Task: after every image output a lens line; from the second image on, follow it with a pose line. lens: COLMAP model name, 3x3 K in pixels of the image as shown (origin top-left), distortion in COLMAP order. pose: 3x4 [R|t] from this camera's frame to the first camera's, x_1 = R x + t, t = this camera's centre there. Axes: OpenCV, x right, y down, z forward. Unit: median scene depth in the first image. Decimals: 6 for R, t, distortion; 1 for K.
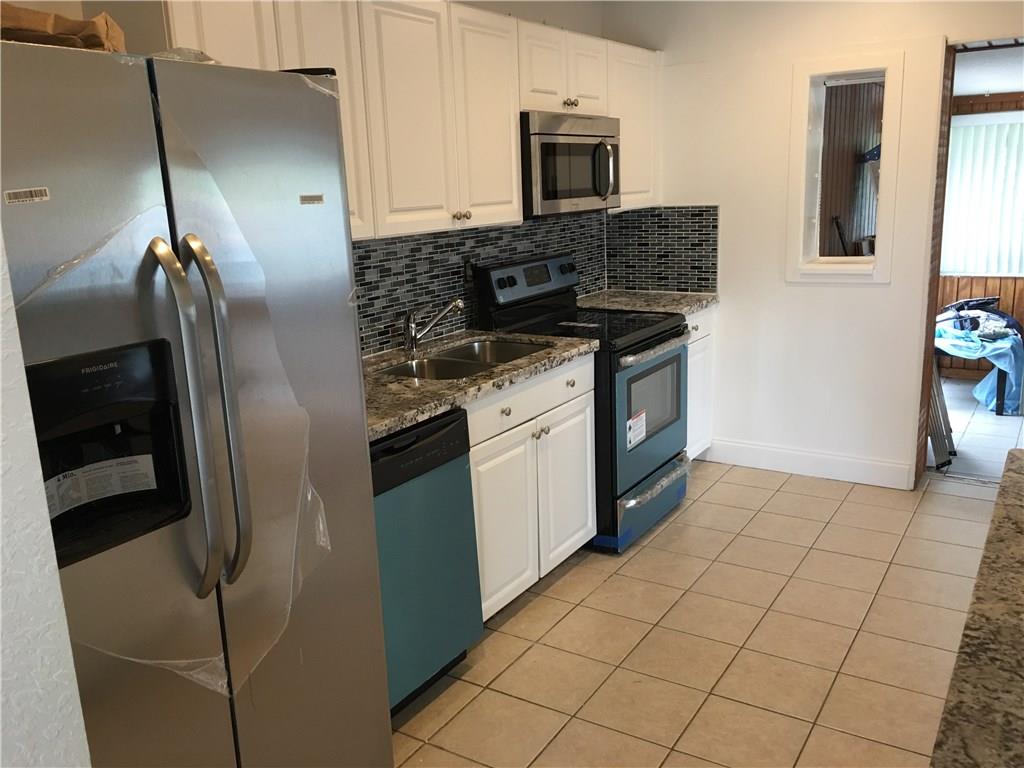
lens RADIAL K [[861.8, 0, 519.2], [0, 861.8, 365.7], [0, 0, 1]] dist [0.067981, -0.098259]
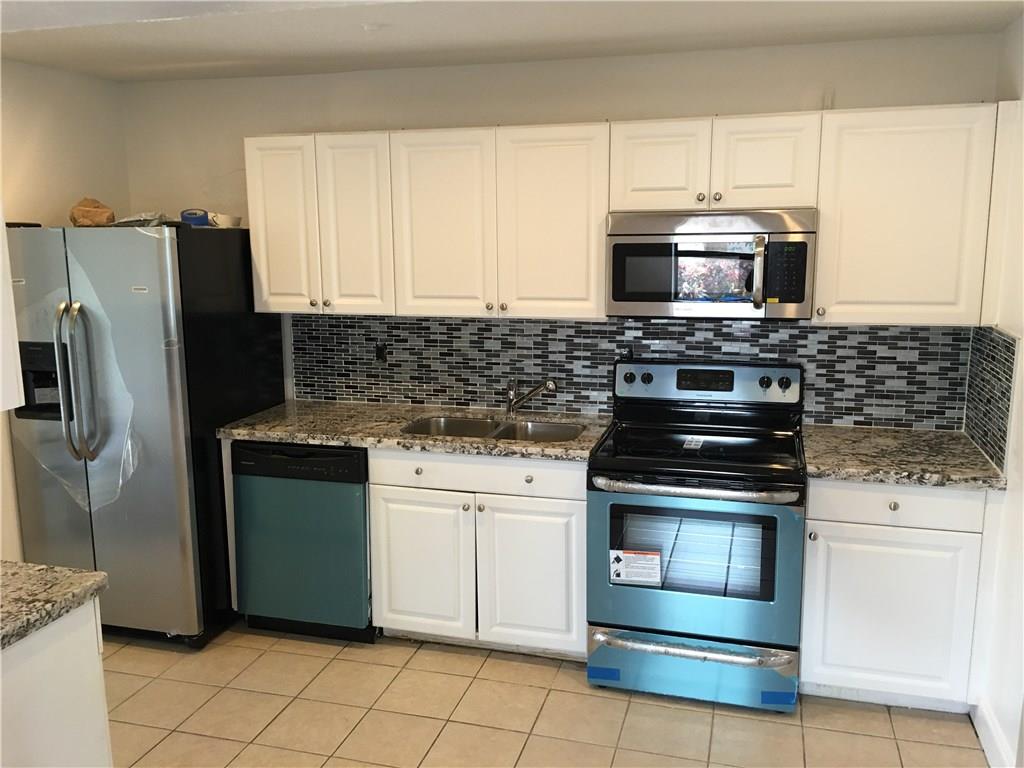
lens RADIAL K [[861.8, 0, 519.2], [0, 861.8, 365.7], [0, 0, 1]] dist [0.067981, -0.098259]
pose [[0.290484, 0.186785, -0.938472, 0.992394], [-0.203320, 0.970416, 0.130210, -0.241416], [0.935029, 0.152986, 0.319868, 0.638382]]
